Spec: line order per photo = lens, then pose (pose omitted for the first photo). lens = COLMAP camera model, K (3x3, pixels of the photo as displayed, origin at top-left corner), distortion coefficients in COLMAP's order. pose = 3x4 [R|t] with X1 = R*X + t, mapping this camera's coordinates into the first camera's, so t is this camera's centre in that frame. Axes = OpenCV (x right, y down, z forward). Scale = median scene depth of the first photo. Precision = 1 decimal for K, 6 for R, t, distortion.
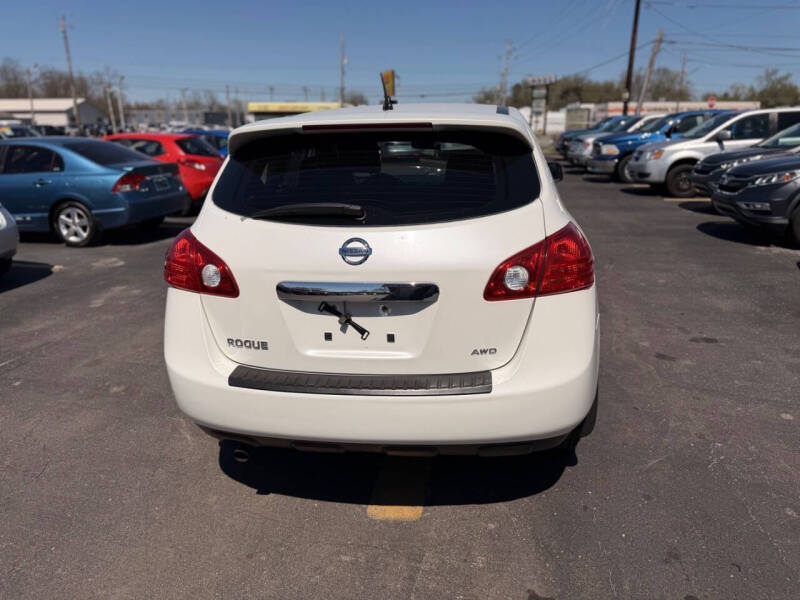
lens RADIAL K [[569.9, 0, 400.0], [0, 569.9, 300.0], [0, 0, 1]] dist [0.025909, -0.034825]
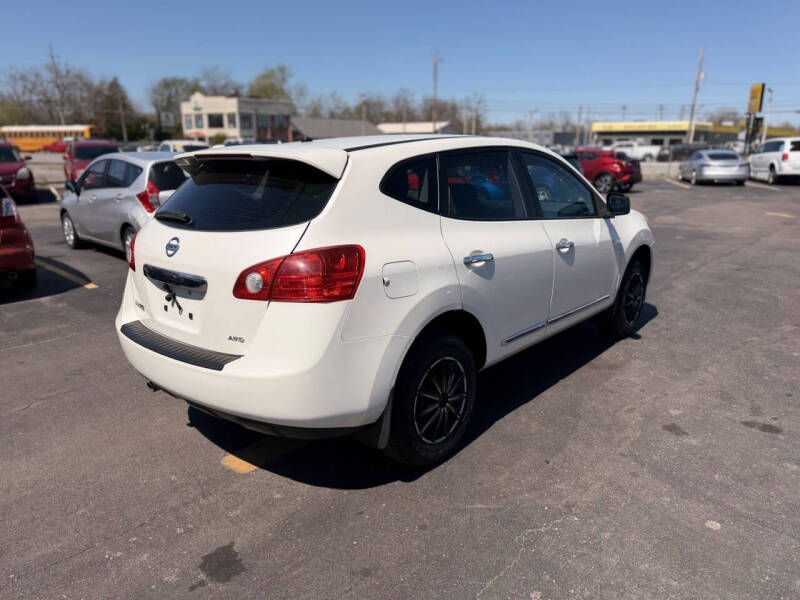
lens RADIAL K [[563.5, 0, 399.4], [0, 563.5, 305.7], [0, 0, 1]] dist [0.025362, -0.038350]
pose [[0.837596, 0.154798, -0.523900, 0.865943], [-0.164851, 0.985928, 0.027757, -0.058613], [0.520824, 0.063116, 0.851328, 0.114769]]
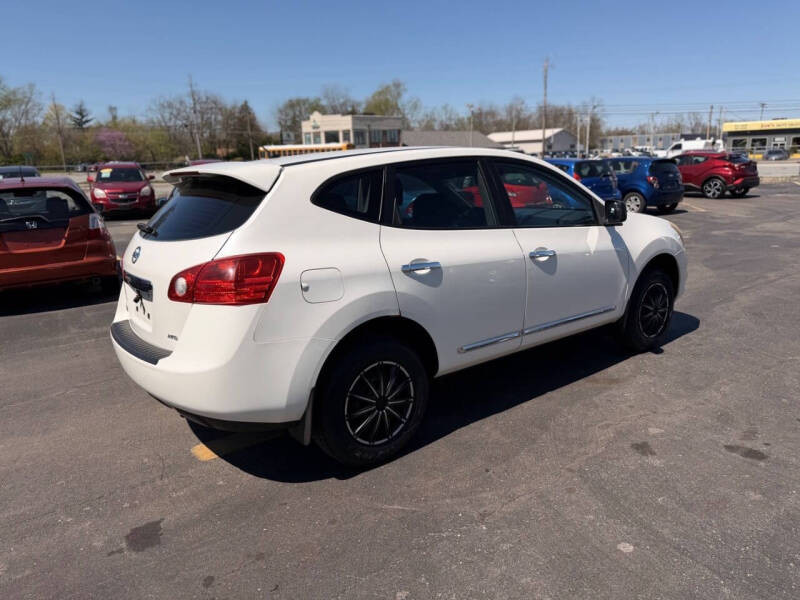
lens RADIAL K [[563.5, 0, 399.4], [0, 563.5, 305.7], [0, 0, 1]] dist [0.025362, -0.038350]
pose [[0.717368, 0.158922, -0.678327, 1.173923], [-0.176793, 0.983291, 0.043402, -0.112571], [0.673890, 0.088788, 0.733478, 0.291904]]
